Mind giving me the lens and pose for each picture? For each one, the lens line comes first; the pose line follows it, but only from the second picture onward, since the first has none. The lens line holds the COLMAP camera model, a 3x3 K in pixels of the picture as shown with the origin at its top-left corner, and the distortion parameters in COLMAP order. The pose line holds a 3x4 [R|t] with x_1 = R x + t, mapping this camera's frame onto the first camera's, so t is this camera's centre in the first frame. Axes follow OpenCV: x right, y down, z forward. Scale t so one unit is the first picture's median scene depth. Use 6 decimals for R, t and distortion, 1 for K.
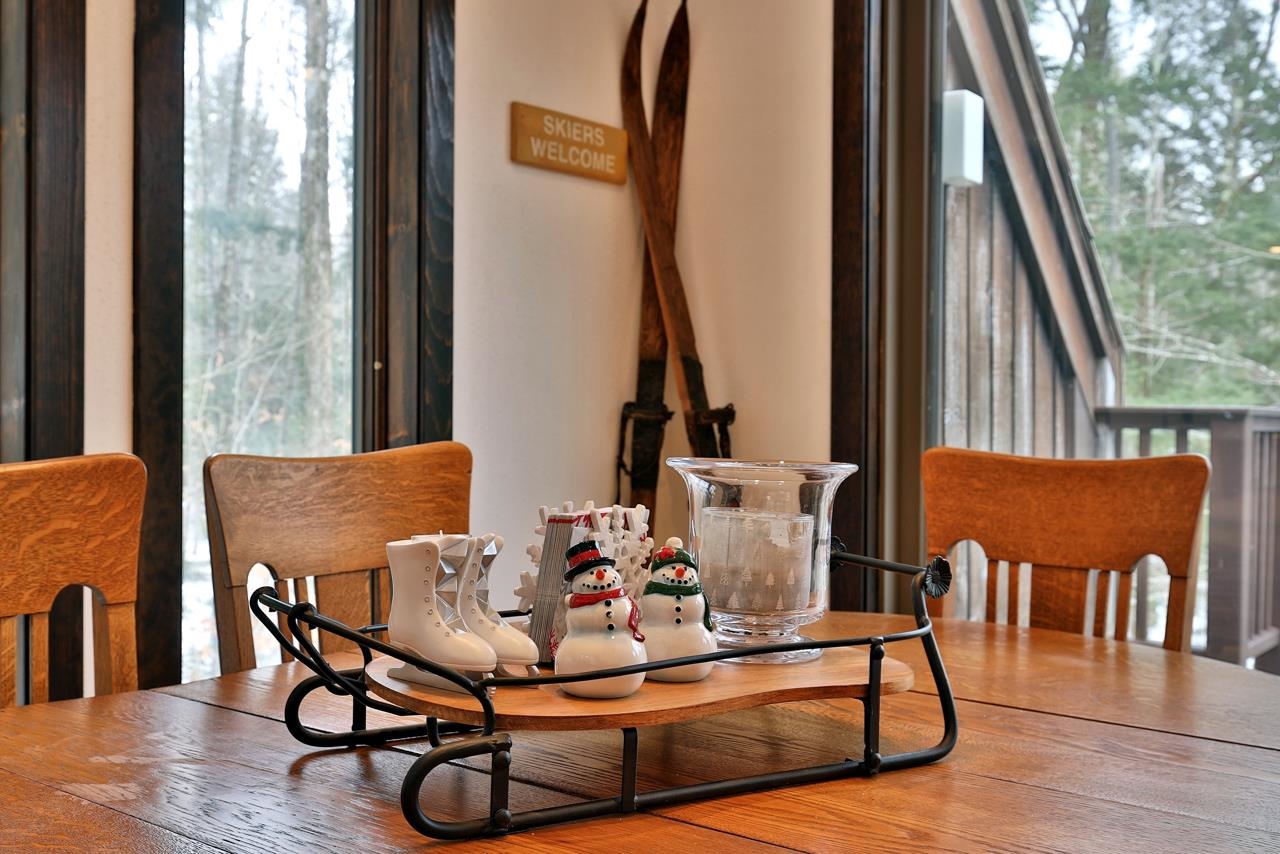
lens RADIAL K [[1312.3, 0, 640.0], [0, 1312.3, 427.0], [0, 0, 1]] dist [-0.003395, 0.003564]
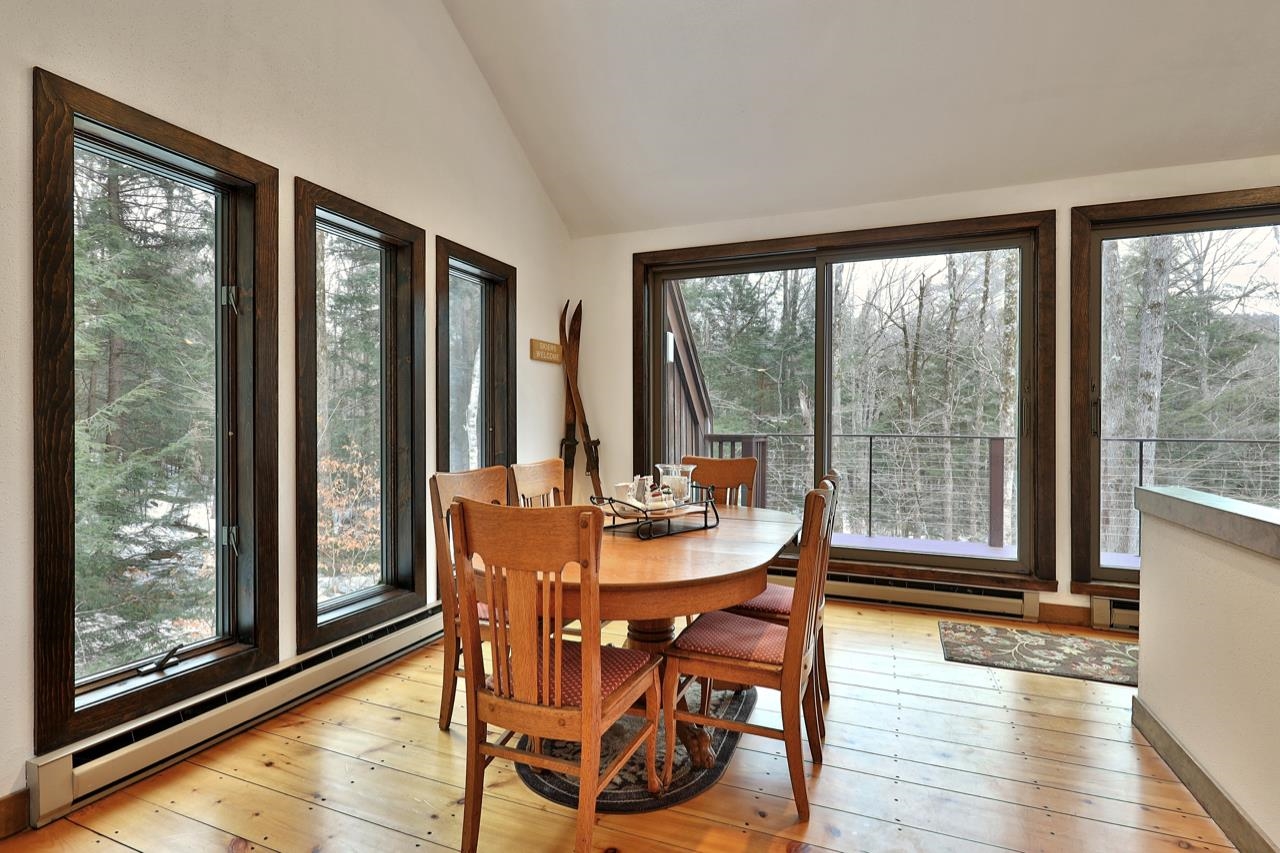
lens RADIAL K [[618.5, 0, 643.1], [0, 618.5, 424.5], [0, 0, 1]] dist [0.002146, -0.001015]
pose [[0.961463, -0.007494, 0.274831, -0.215641], [0.011264, 0.999863, -0.012141, -0.031831], [-0.274702, 0.014769, 0.961416, -0.365183]]
